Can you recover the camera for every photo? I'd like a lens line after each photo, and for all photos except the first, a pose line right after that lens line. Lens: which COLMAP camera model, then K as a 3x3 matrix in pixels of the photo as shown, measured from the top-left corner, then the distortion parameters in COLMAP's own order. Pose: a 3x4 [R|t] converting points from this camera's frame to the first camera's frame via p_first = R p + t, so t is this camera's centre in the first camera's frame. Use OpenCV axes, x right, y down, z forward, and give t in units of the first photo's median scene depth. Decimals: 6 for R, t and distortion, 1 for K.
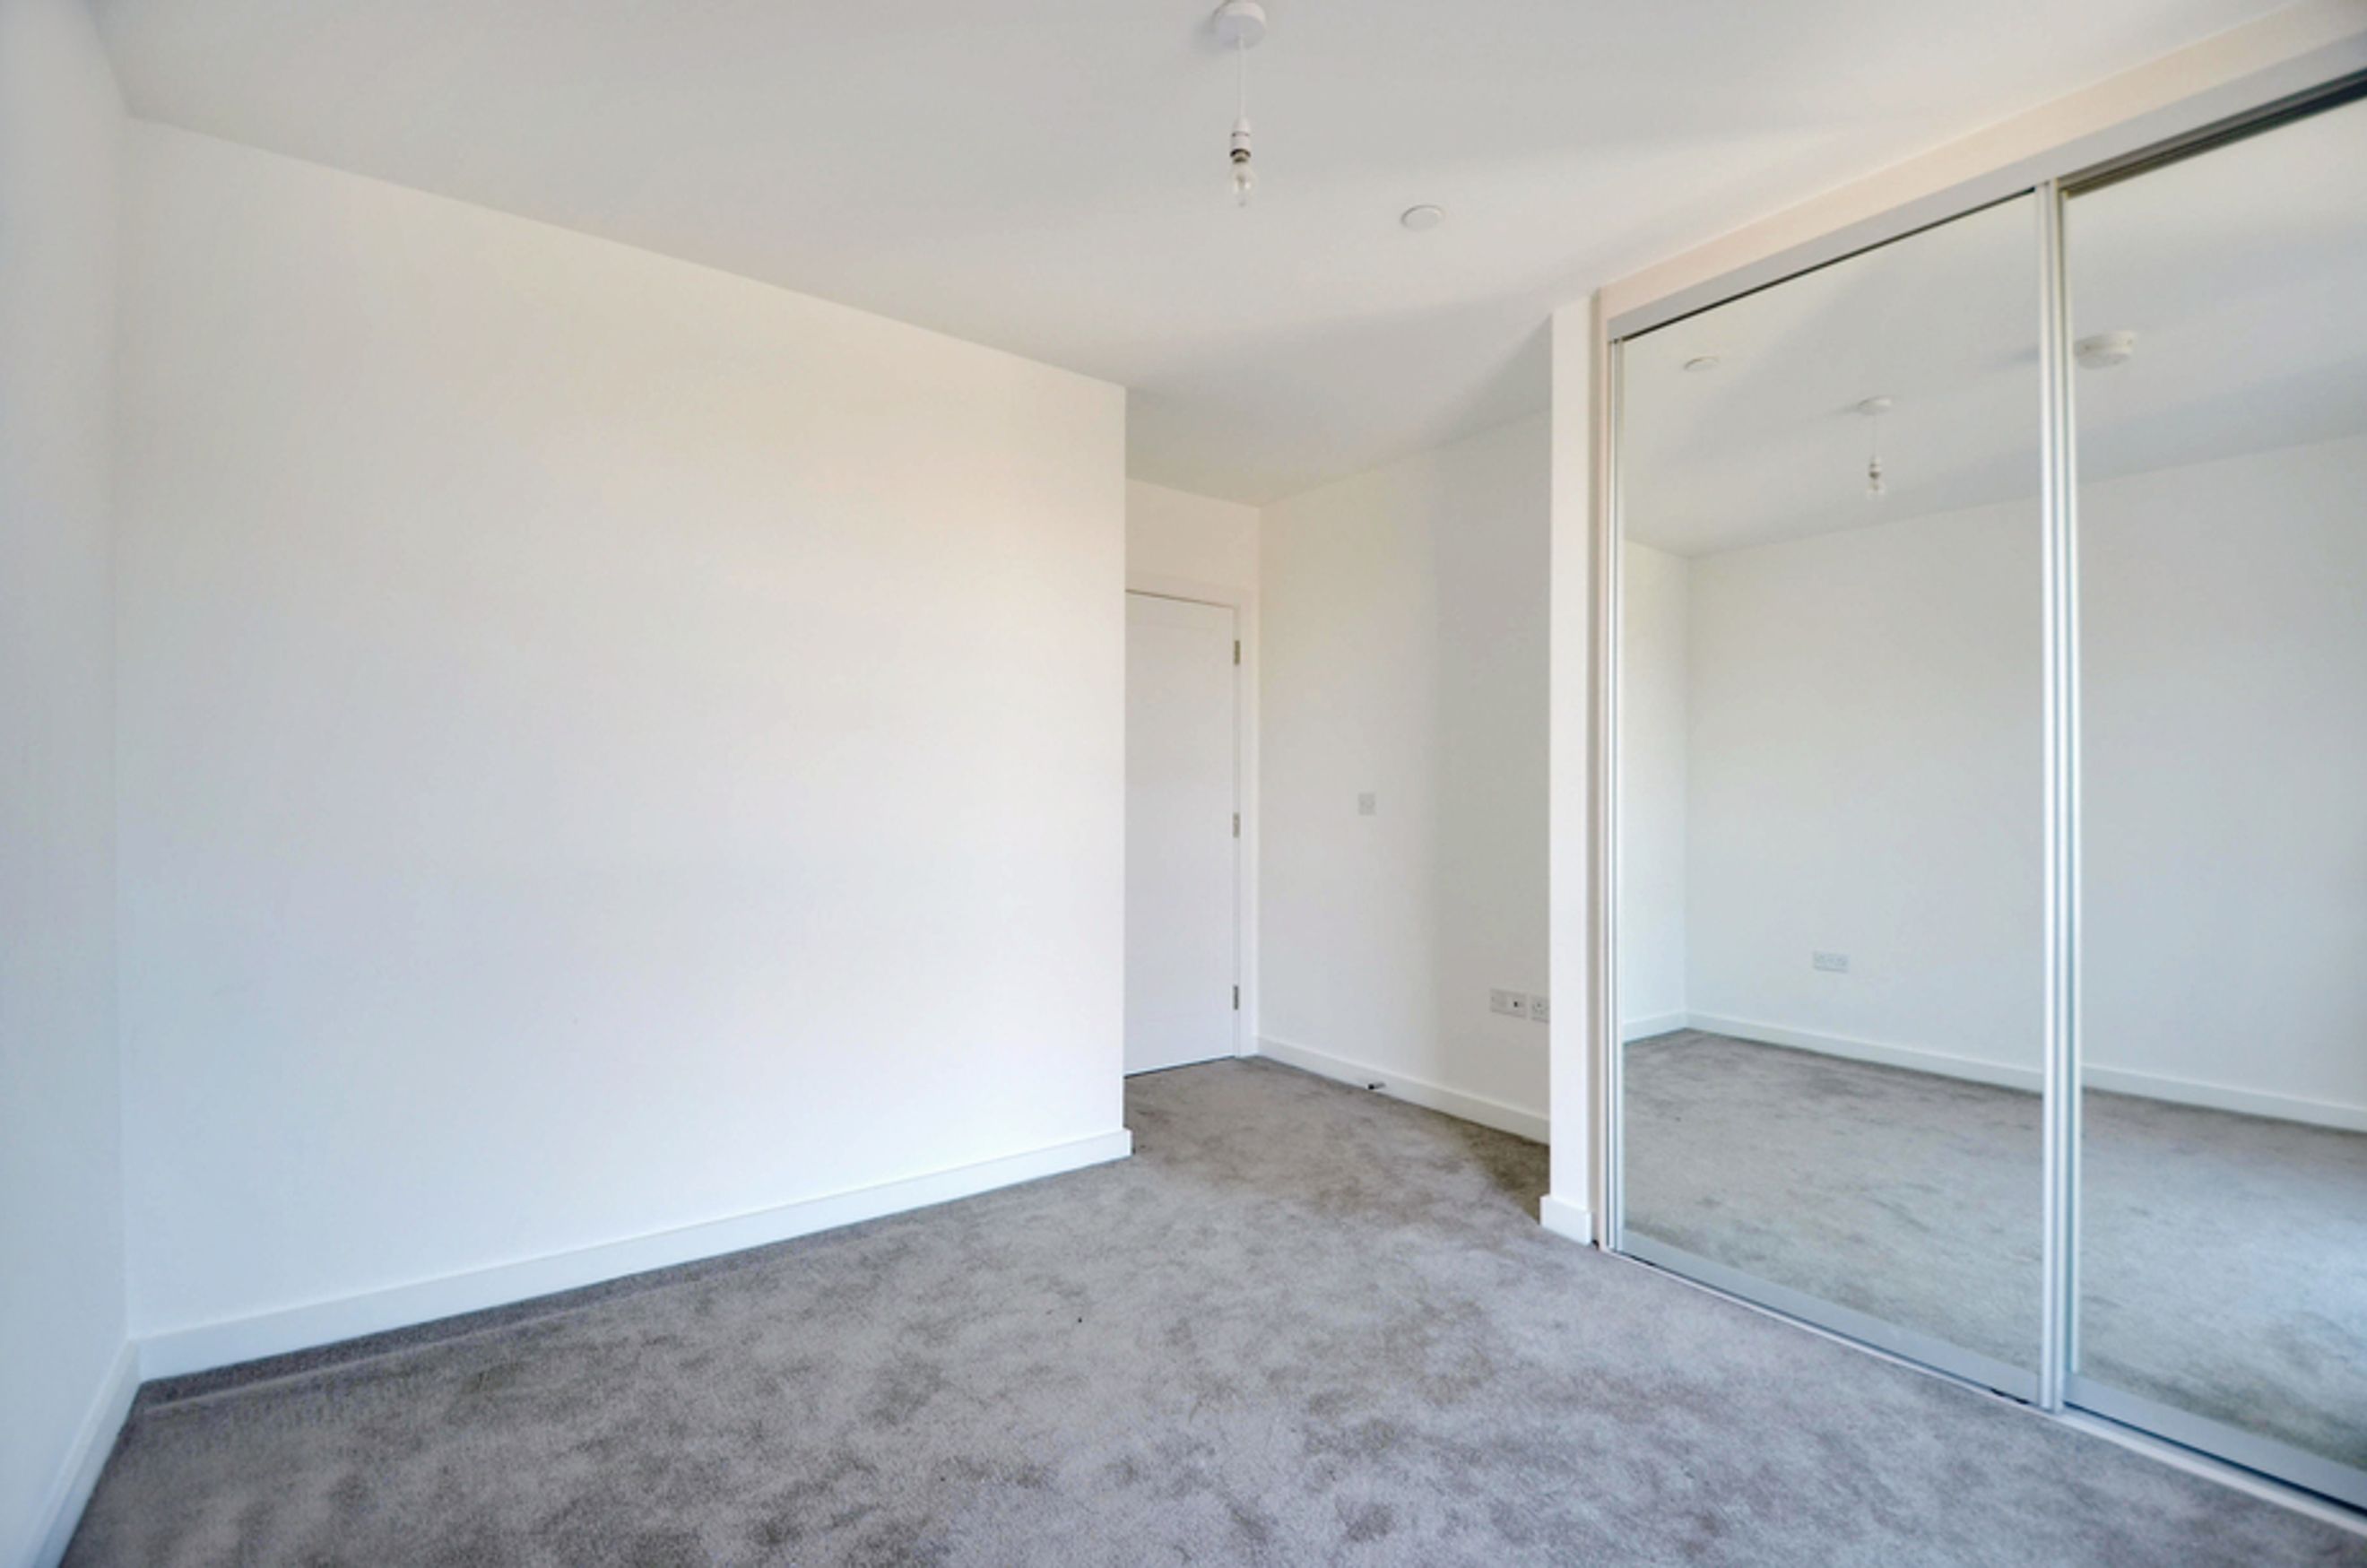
lens RADIAL K [[1069.2, 0, 1193.0], [0, 1069.2, 783.2], [0, 0, 1]] dist [0.002511, -0.012840]
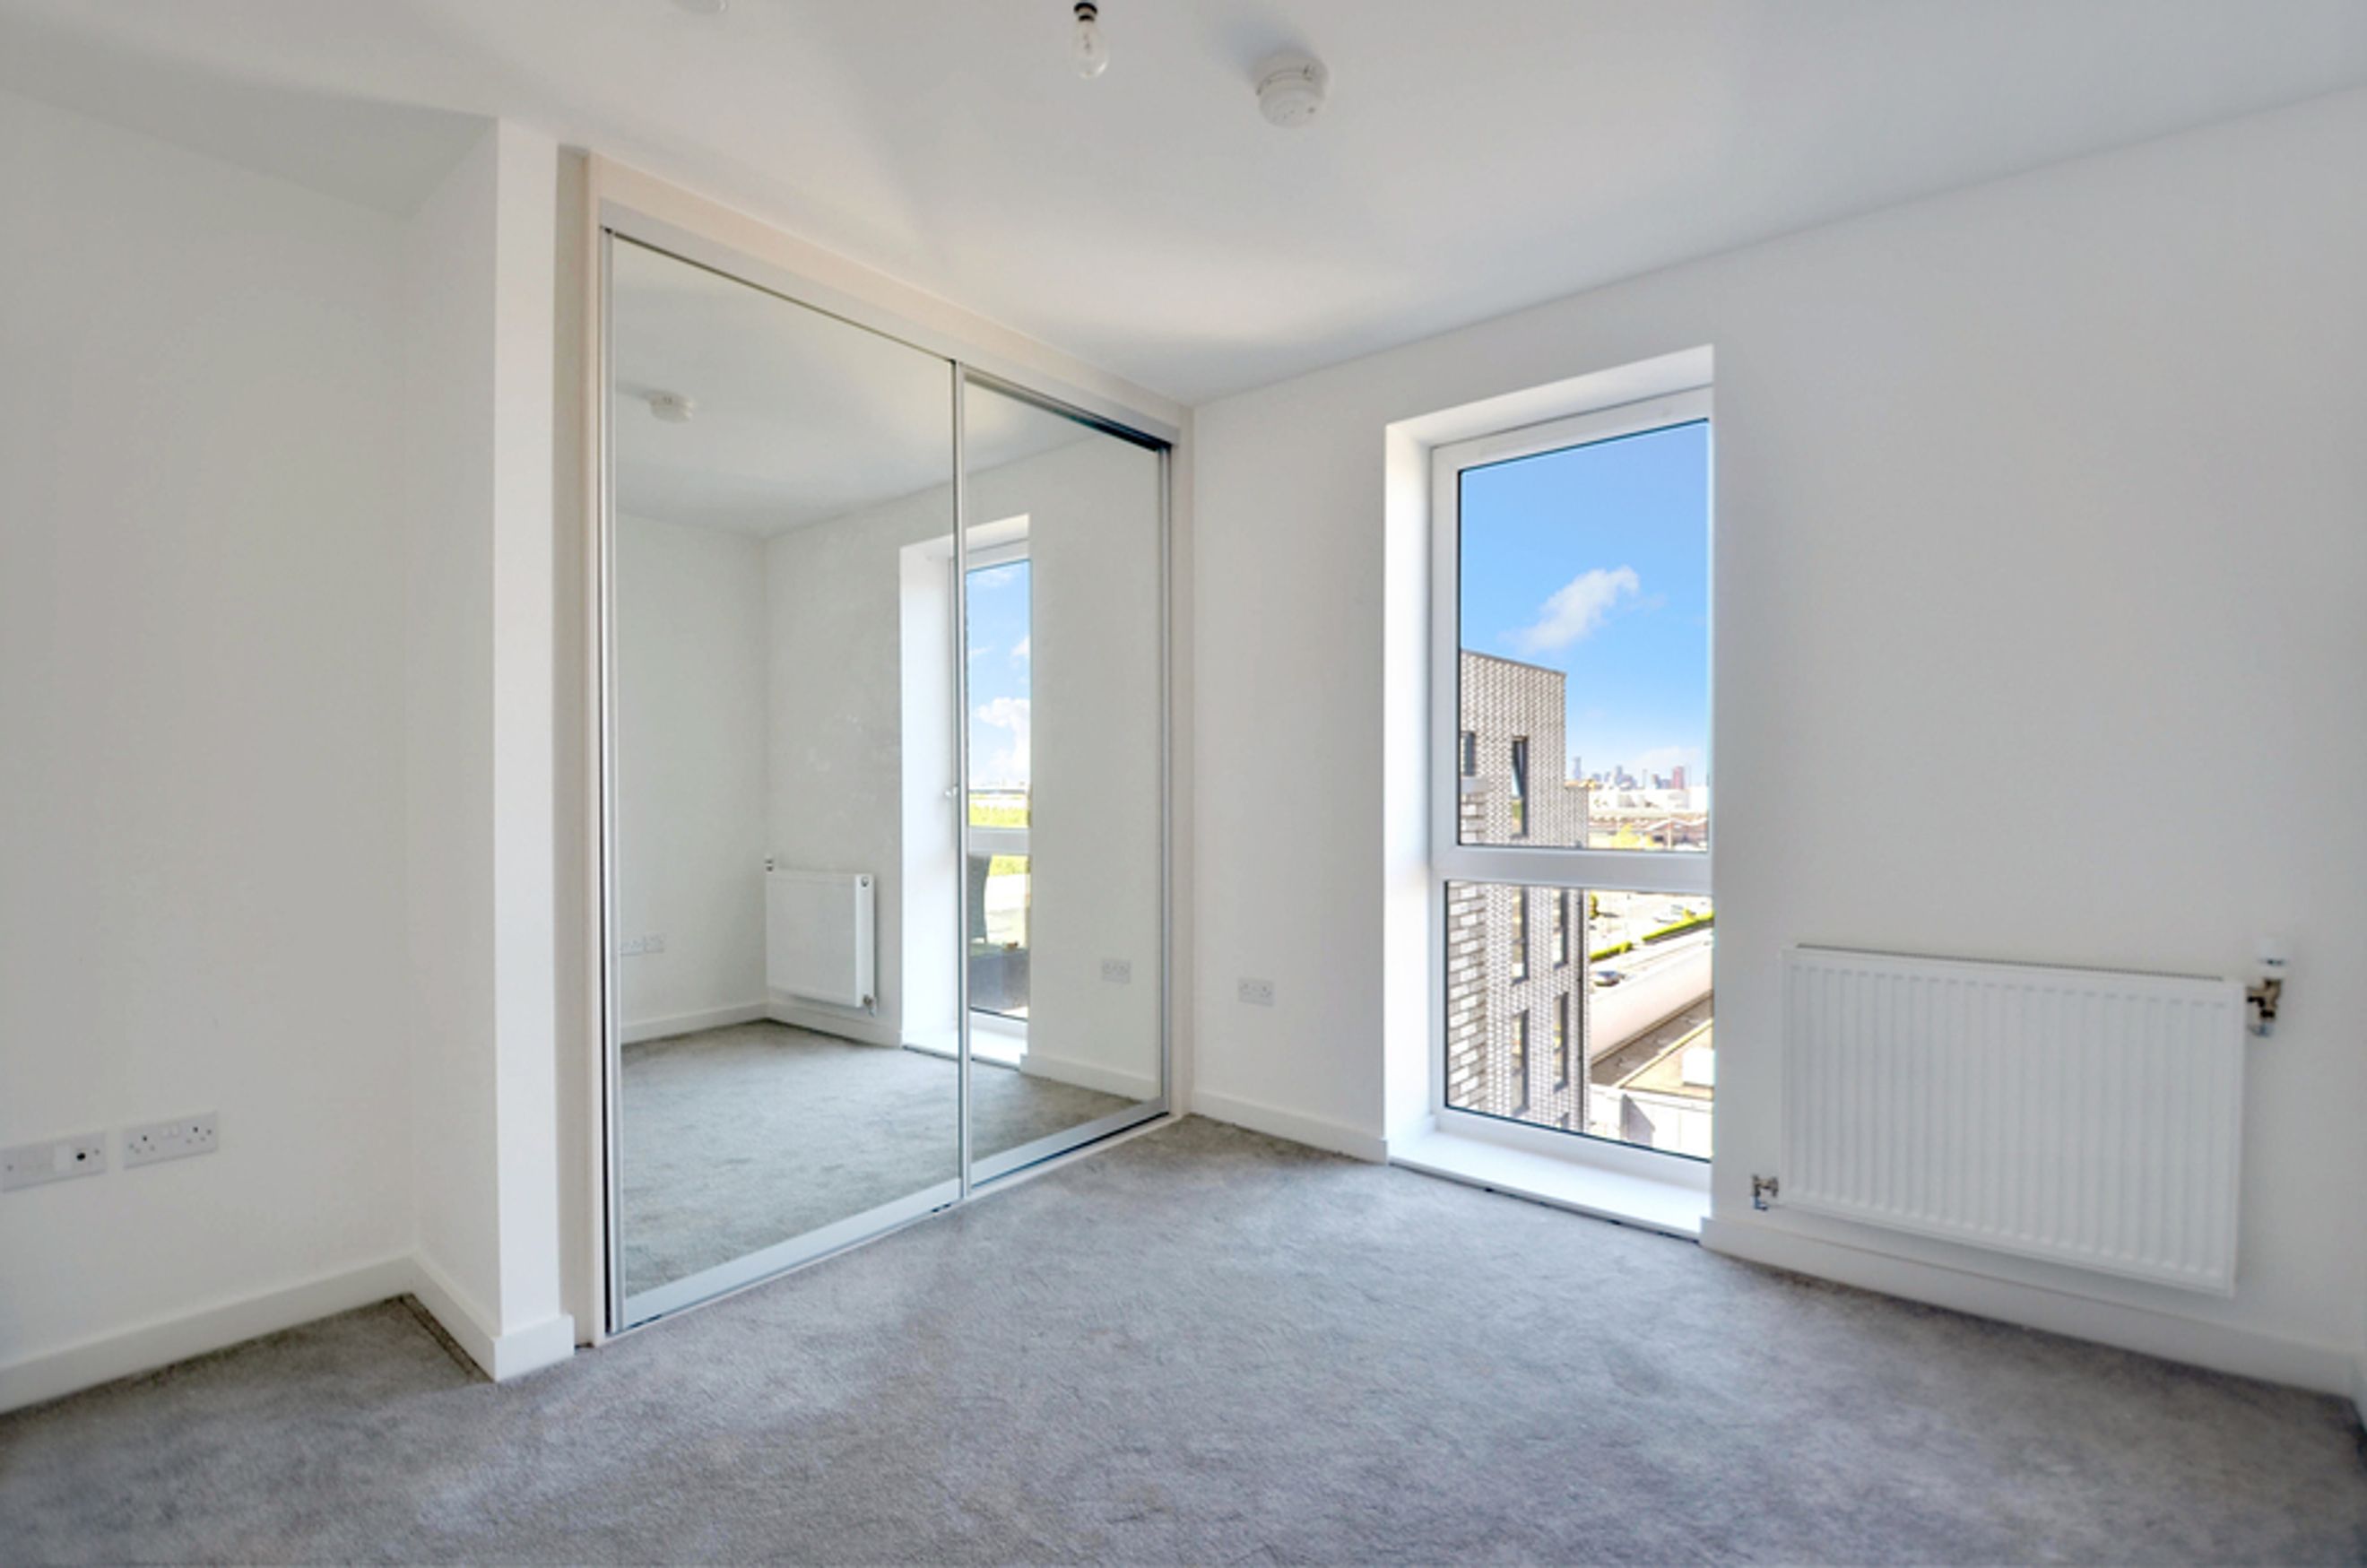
lens RADIAL K [[1069.2, 0, 1201.5], [0, 1069.2, 775.4], [0, 0, 1]] dist [0.002511, -0.012840]
pose [[-0.284654, 0.014170, 0.958526, -0.539513], [-0.006308, 0.999841, -0.016654, 0.019075], [-0.958609, -0.010787, -0.284520, 0.826298]]
